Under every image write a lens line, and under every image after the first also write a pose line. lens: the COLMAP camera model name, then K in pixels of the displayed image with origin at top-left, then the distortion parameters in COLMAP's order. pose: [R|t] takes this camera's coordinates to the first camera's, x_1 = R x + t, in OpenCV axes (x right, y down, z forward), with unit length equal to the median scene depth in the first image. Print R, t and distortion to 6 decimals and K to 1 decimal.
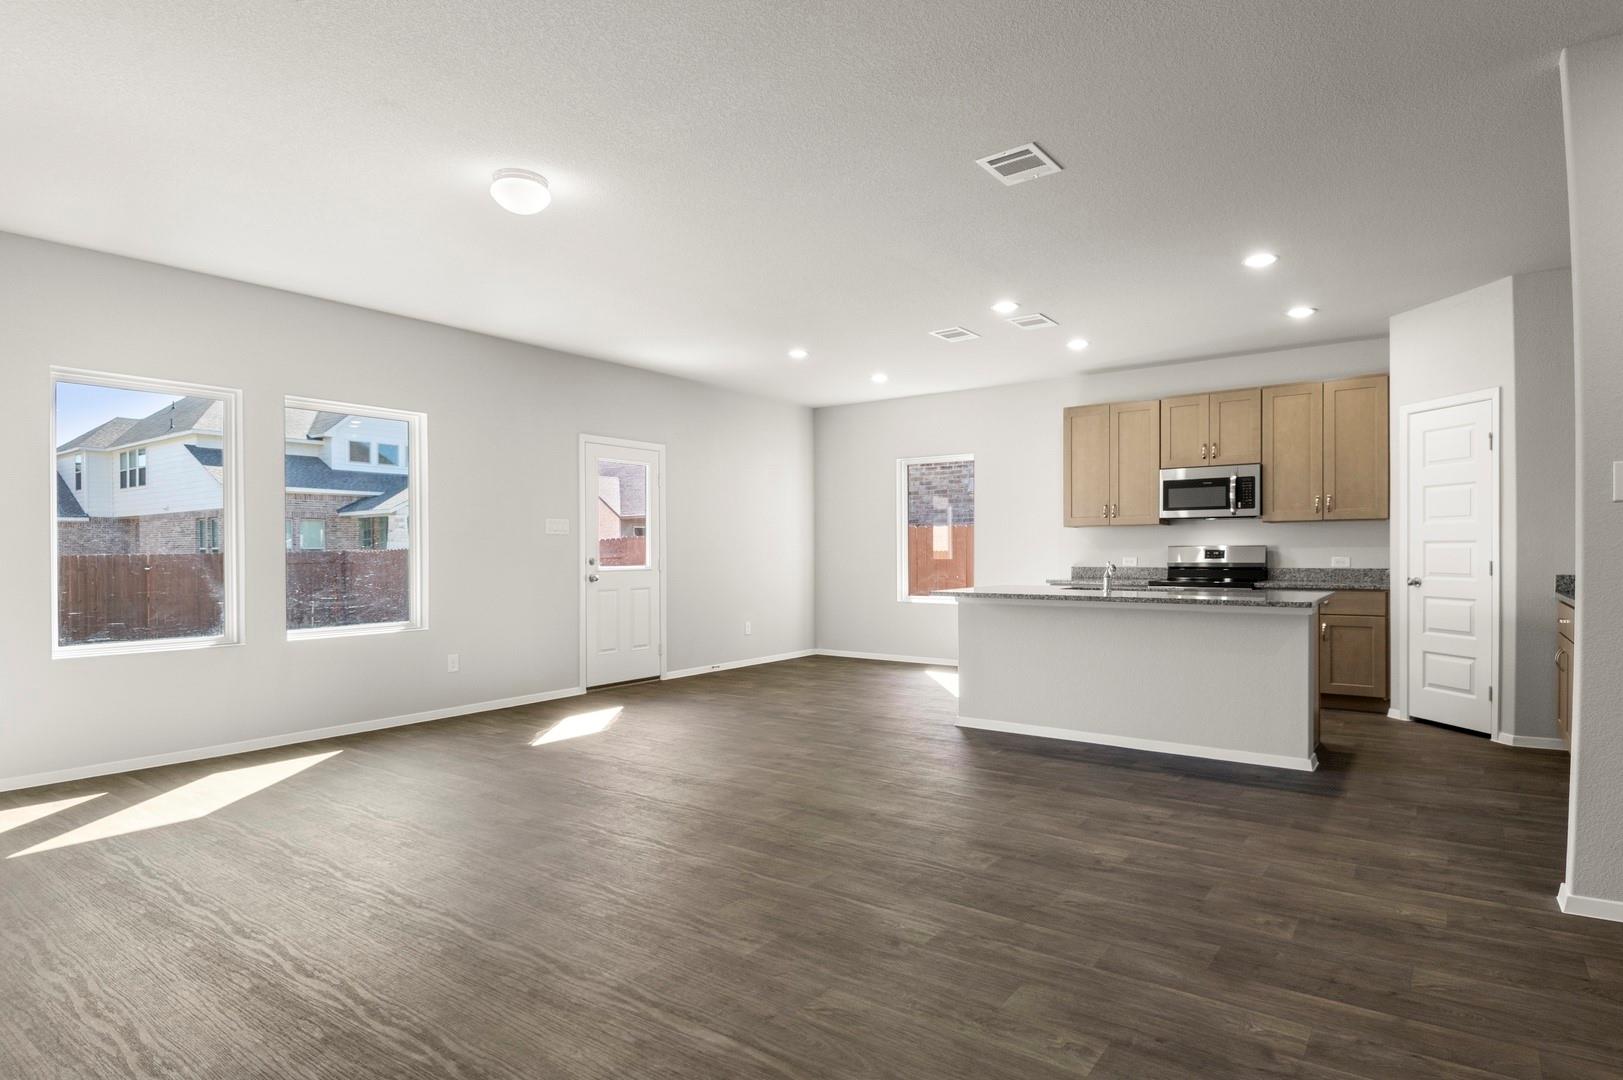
lens RADIAL K [[866.7, 0, 838.0], [0, 866.7, 557.8], [0, 0, 1]] dist [0.020118, -0.030579]
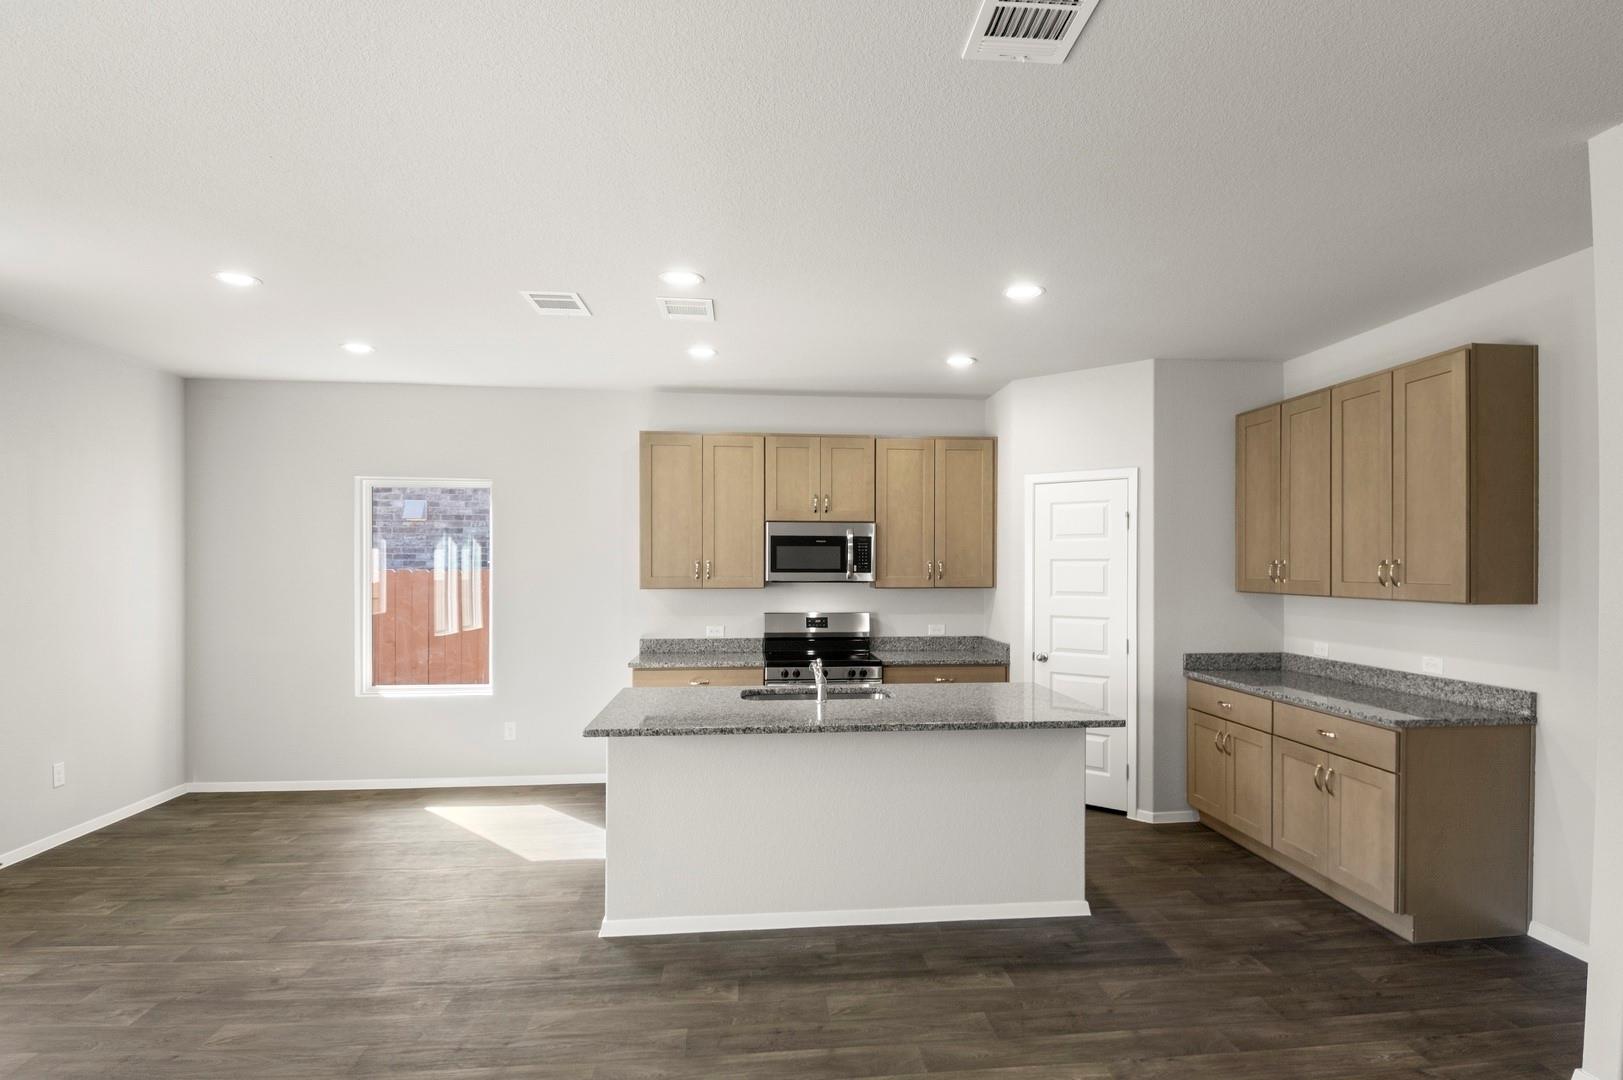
lens RADIAL K [[866.7, 0, 842.4], [0, 866.7, 575.1], [0, 0, 1]] dist [0.020118, -0.030579]
pose [[0.743219, -0.000248, 0.669049, -0.144130], [-0.000390, 1.000000, 0.000804, -0.060894], [-0.669048, -0.000858, 0.743218, 0.403055]]
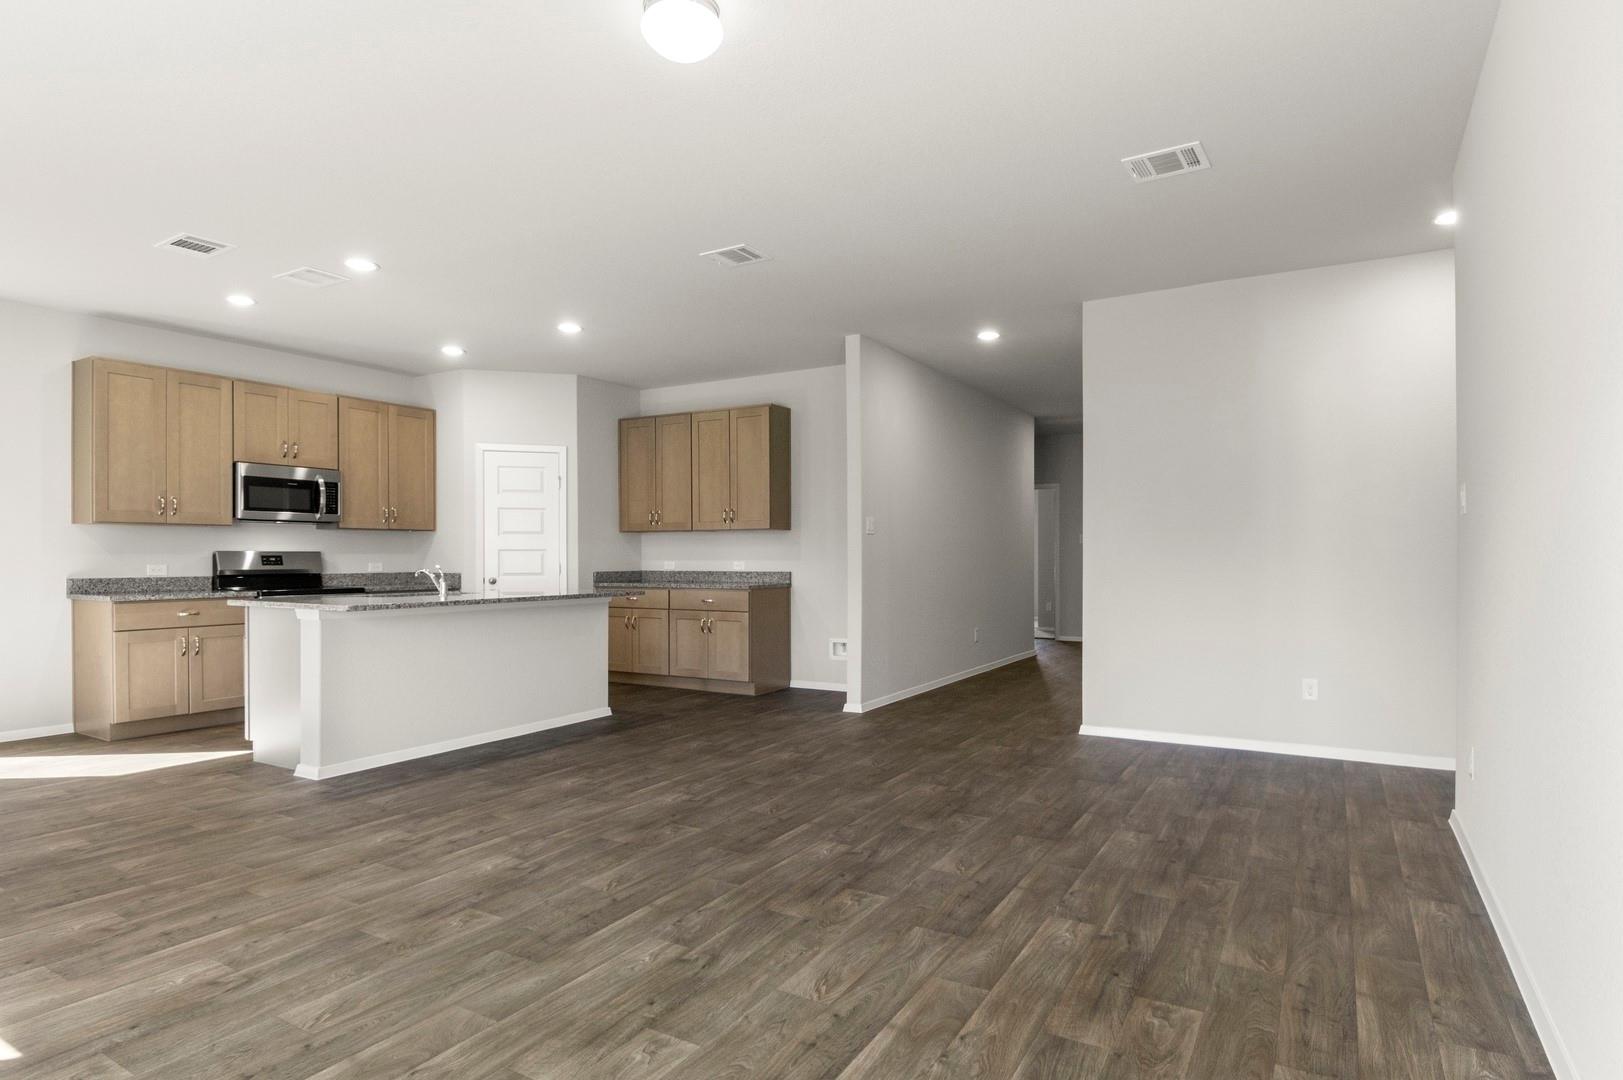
lens RADIAL K [[866.7, 0, 842.4], [0, 866.7, 558.0], [0, 0, 1]] dist [0.020118, -0.030579]
pose [[-0.110546, 0.005890, 0.993854, -0.646527], [0.011928, 0.999918, -0.004600, 0.005519], [-0.993799, 0.011346, -0.110607, 0.586876]]
